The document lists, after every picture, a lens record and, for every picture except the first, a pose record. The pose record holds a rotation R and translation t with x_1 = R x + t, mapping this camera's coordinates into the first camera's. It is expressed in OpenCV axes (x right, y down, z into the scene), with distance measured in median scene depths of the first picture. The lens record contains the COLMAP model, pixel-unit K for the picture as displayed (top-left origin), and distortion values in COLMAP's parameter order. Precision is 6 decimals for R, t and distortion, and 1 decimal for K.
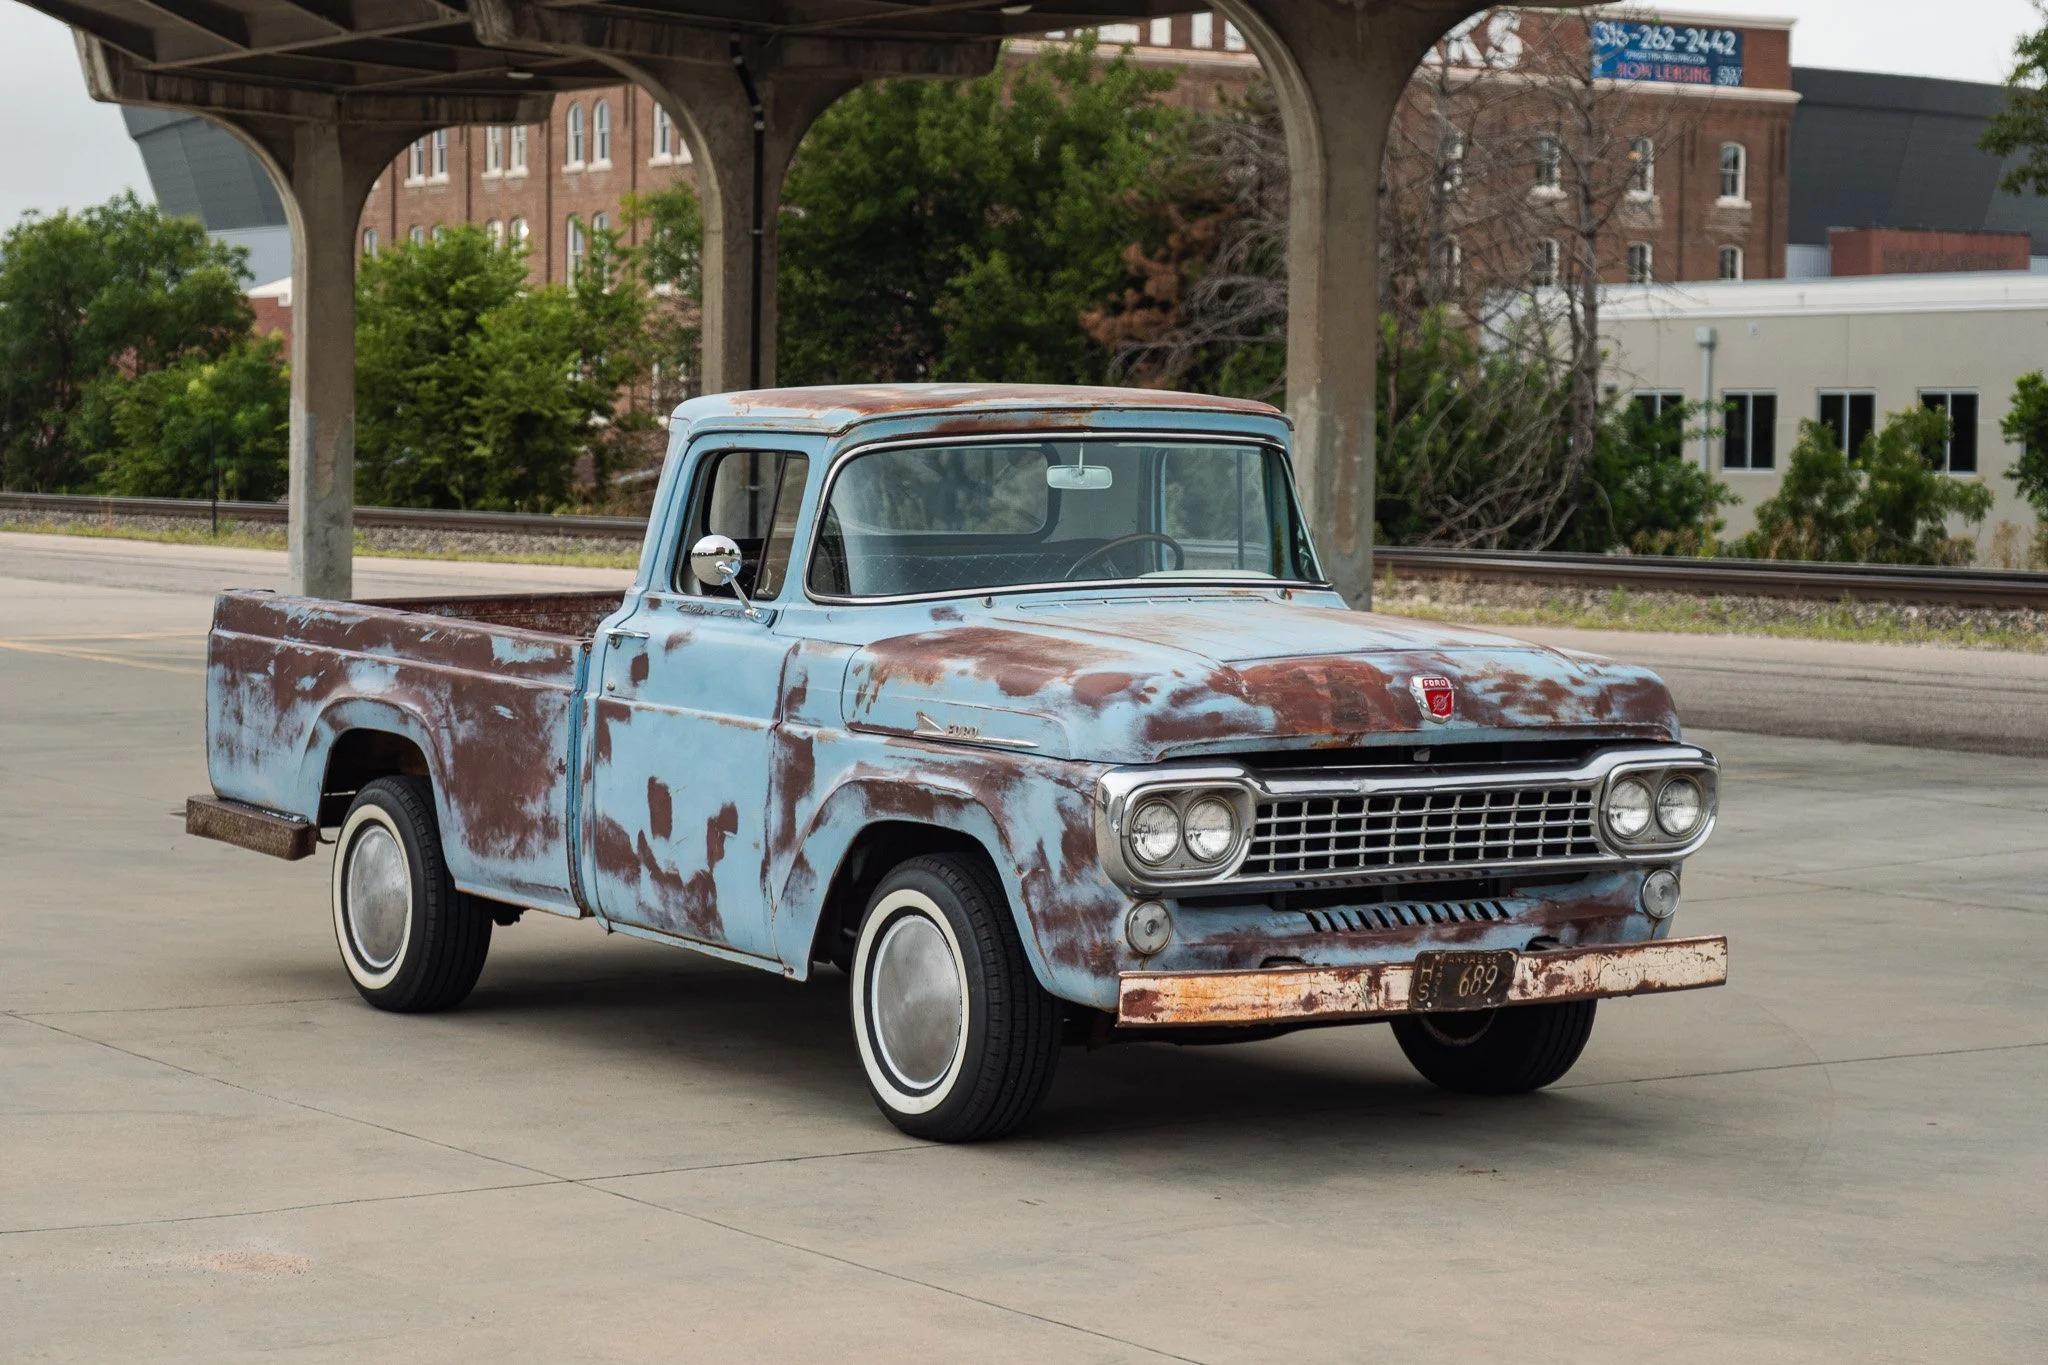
lens RADIAL K [[4311.7, 0, 988.1], [0, 4311.7, 645.7], [0, 0, 1]] dist [0.082831, 0.000000]
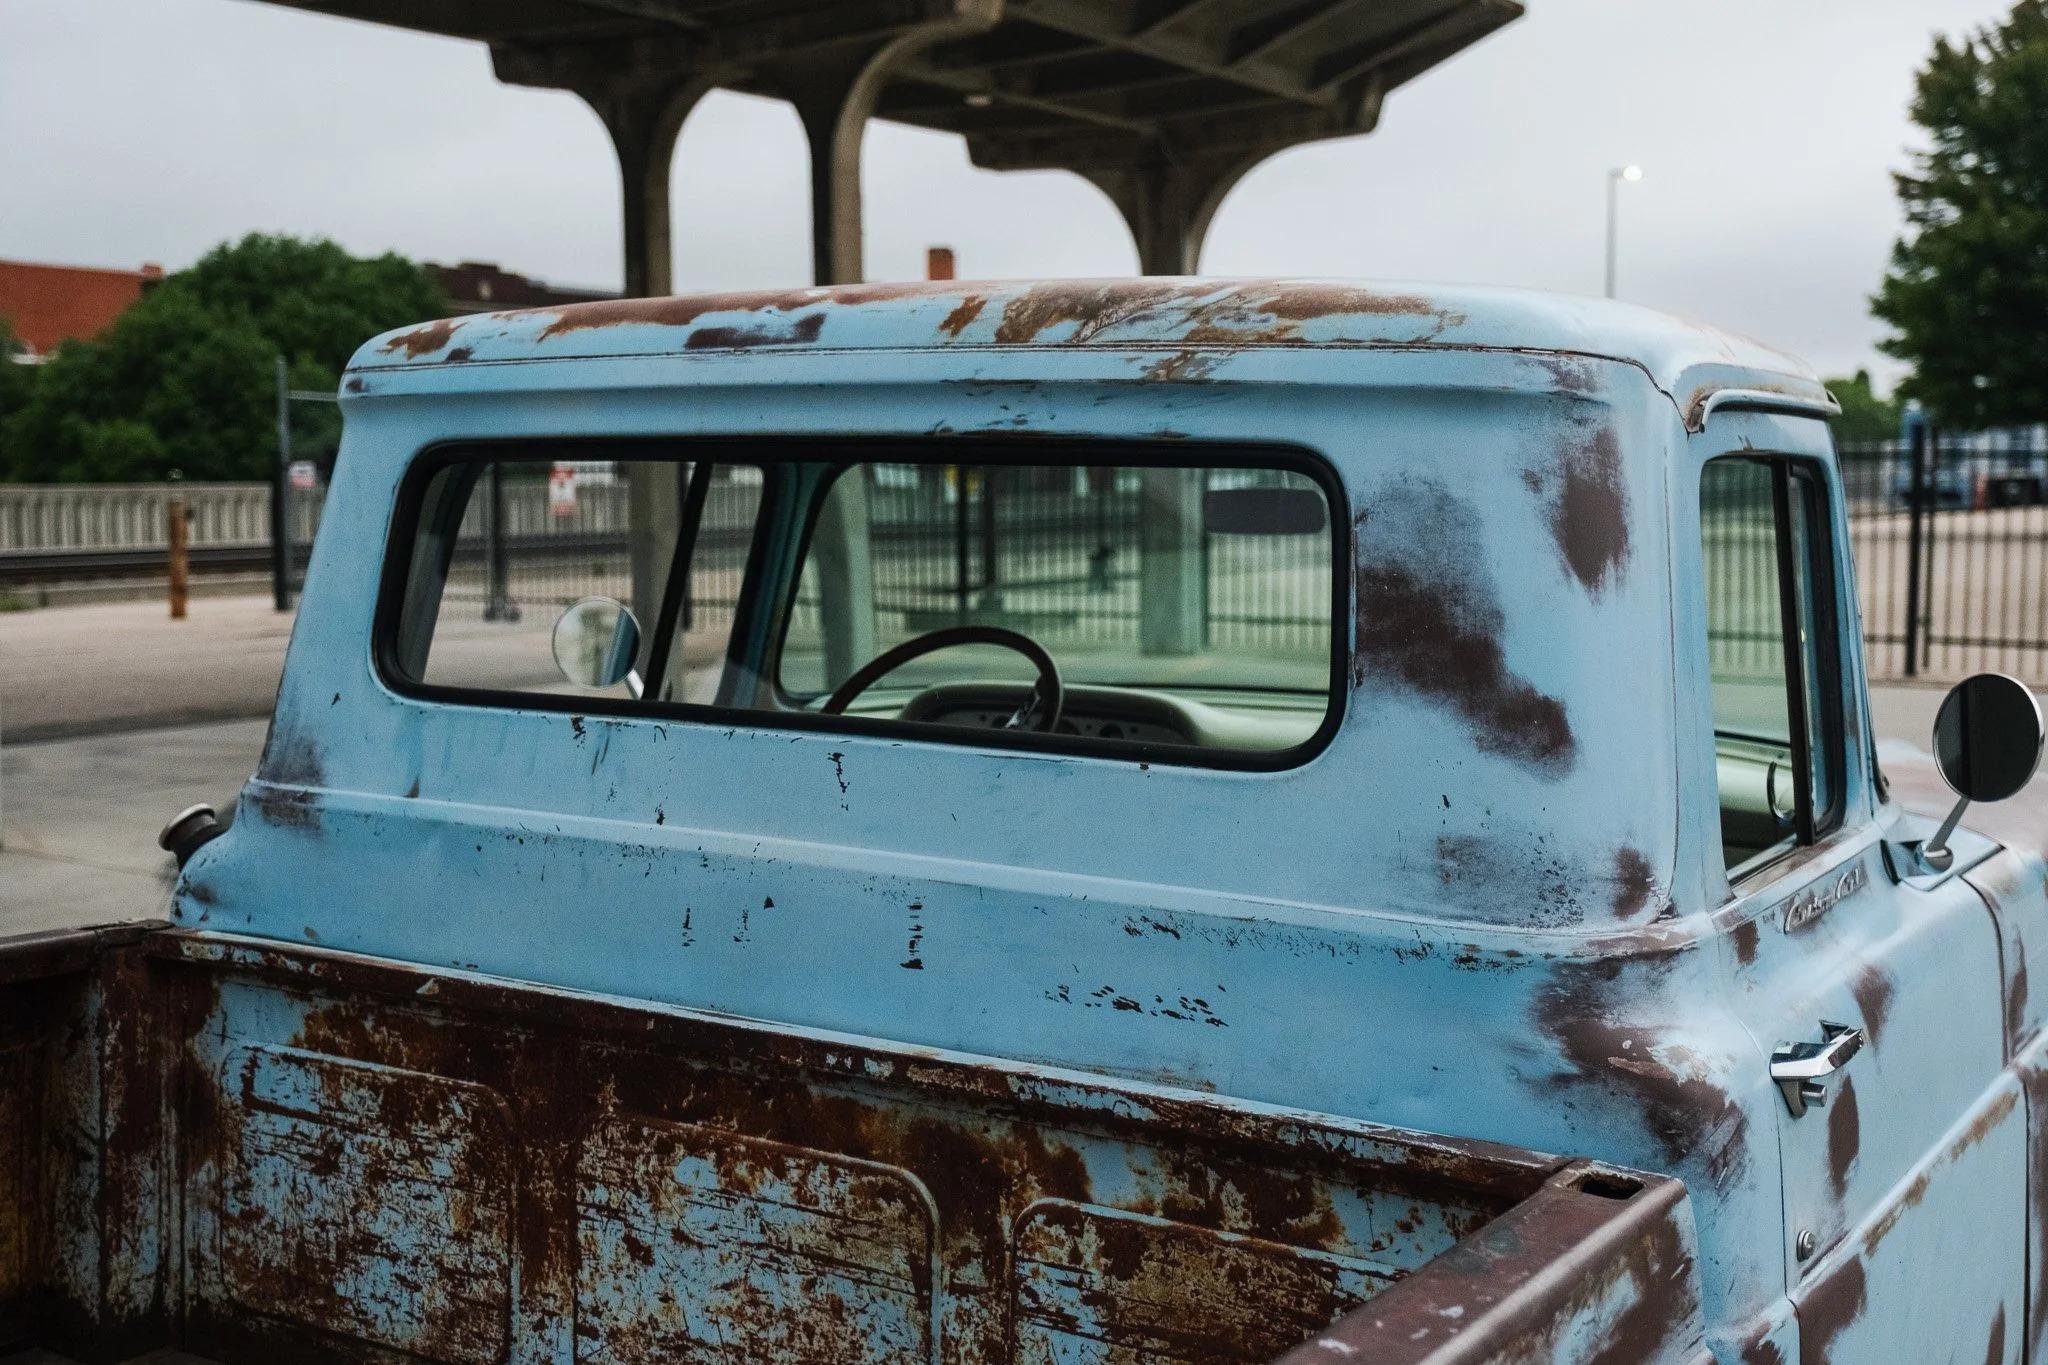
lens RADIAL K [[2437.9, 0, 1044.1], [0, 2437.9, 672.3], [0, 0, 1]] dist [0.010207, 0.000000]
pose [[-0.414792, -0.085272, 0.905912, -0.230930], [0.042430, 0.992703, 0.112869, -0.055382], [-0.908926, 0.085256, -0.408148, 1.186795]]
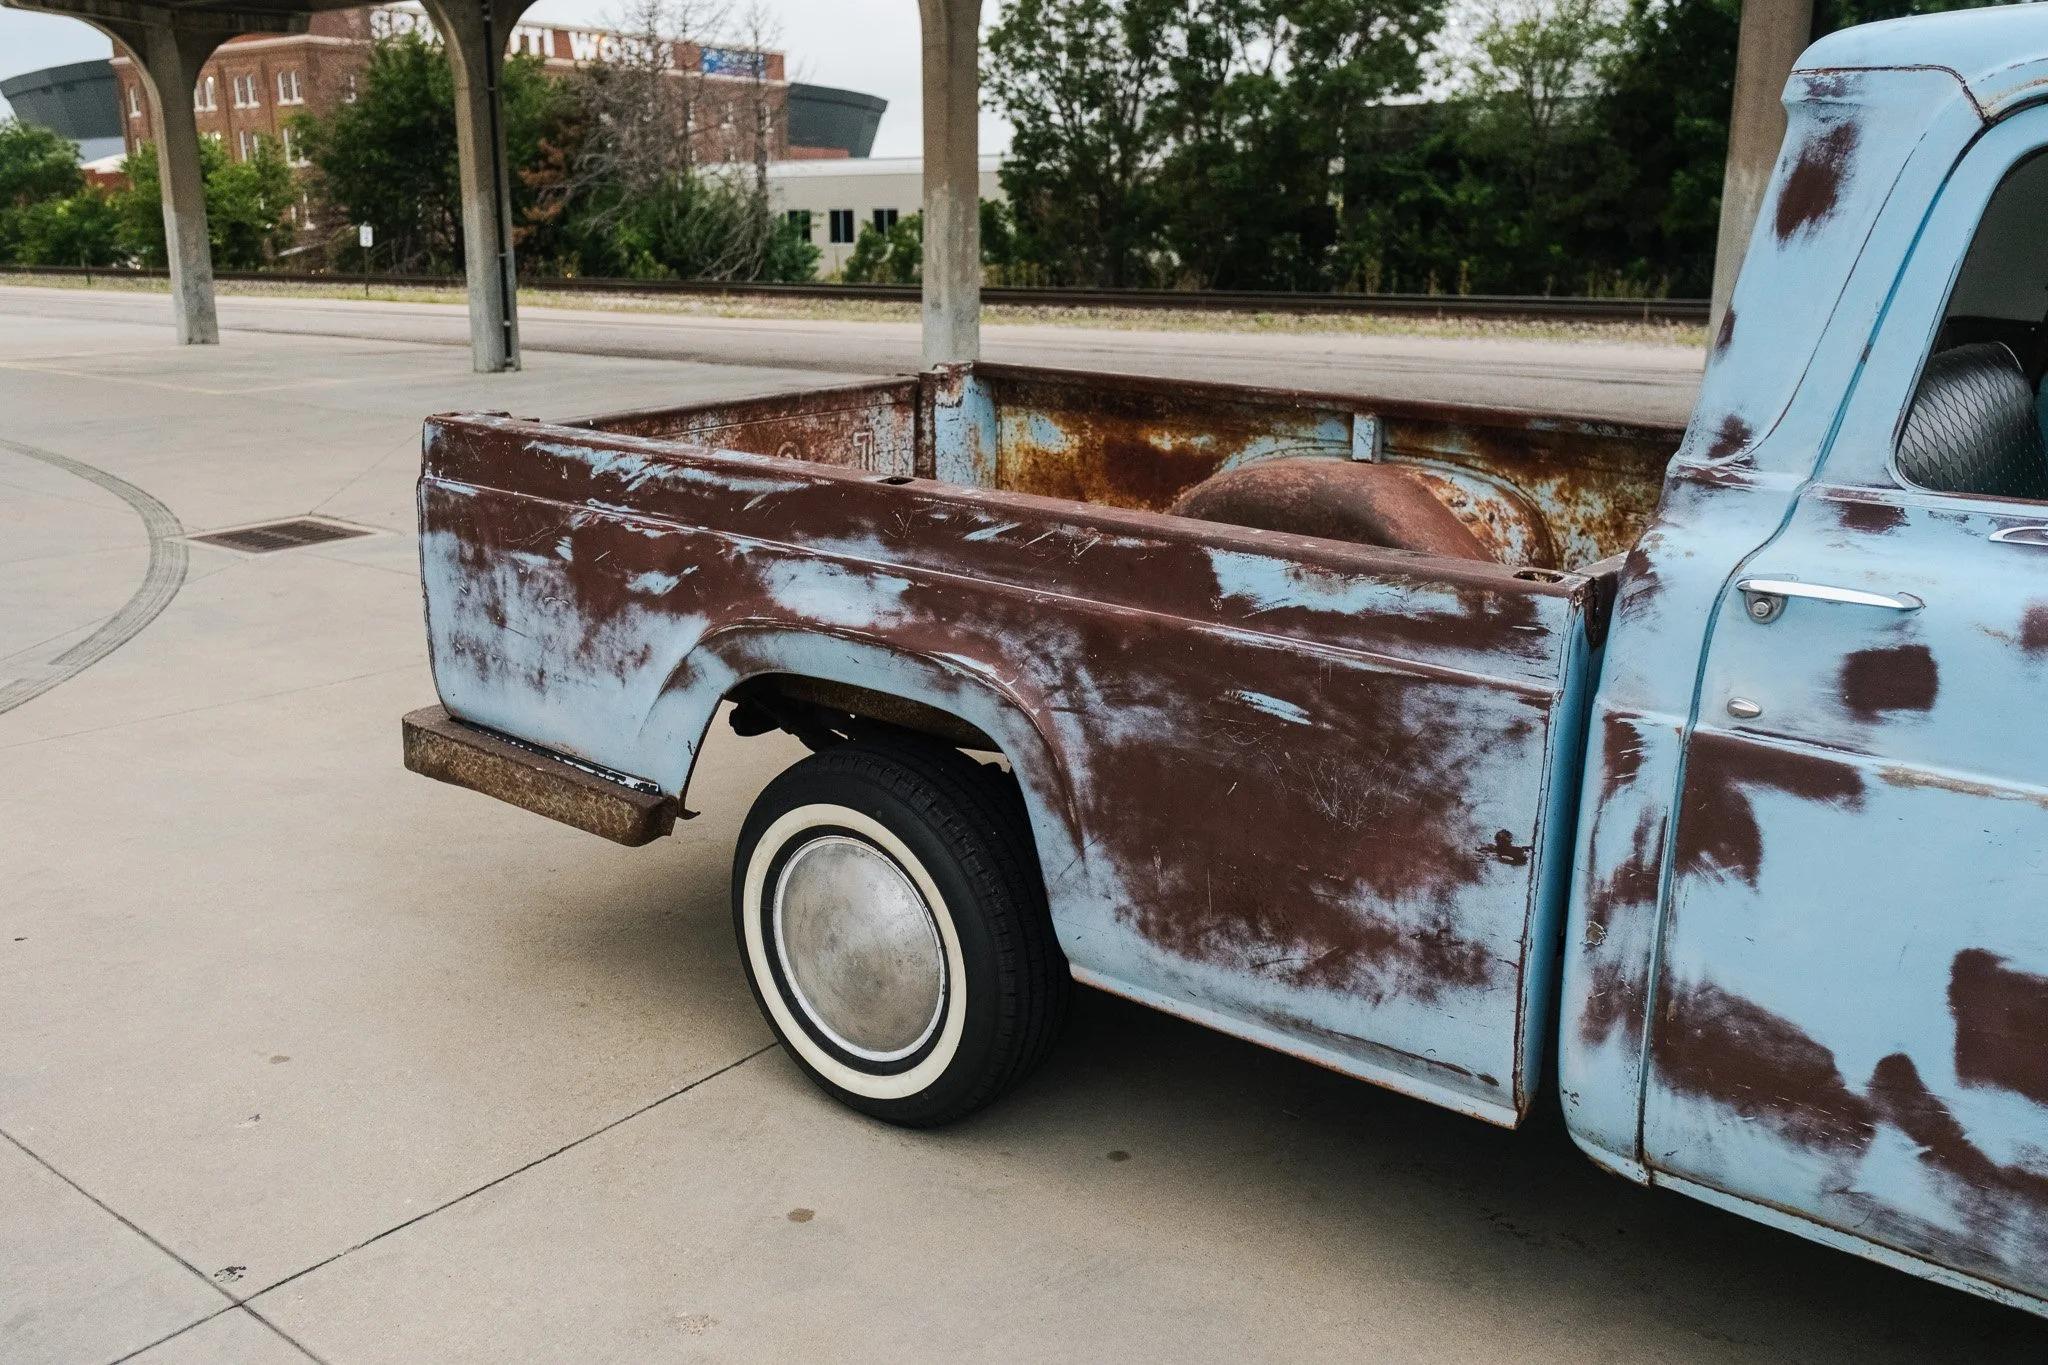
lens RADIAL K [[1686.8, 0, 1012.0], [0, 1686.8, 663.2], [0, 0, 1]] dist [0.013118, -0.034163]
pose [[0.948710, -0.087113, 0.303908, -0.222578], [0.024322, 0.978550, 0.204569, -0.033810], [-0.315209, -0.186685, 0.930479, 0.921248]]
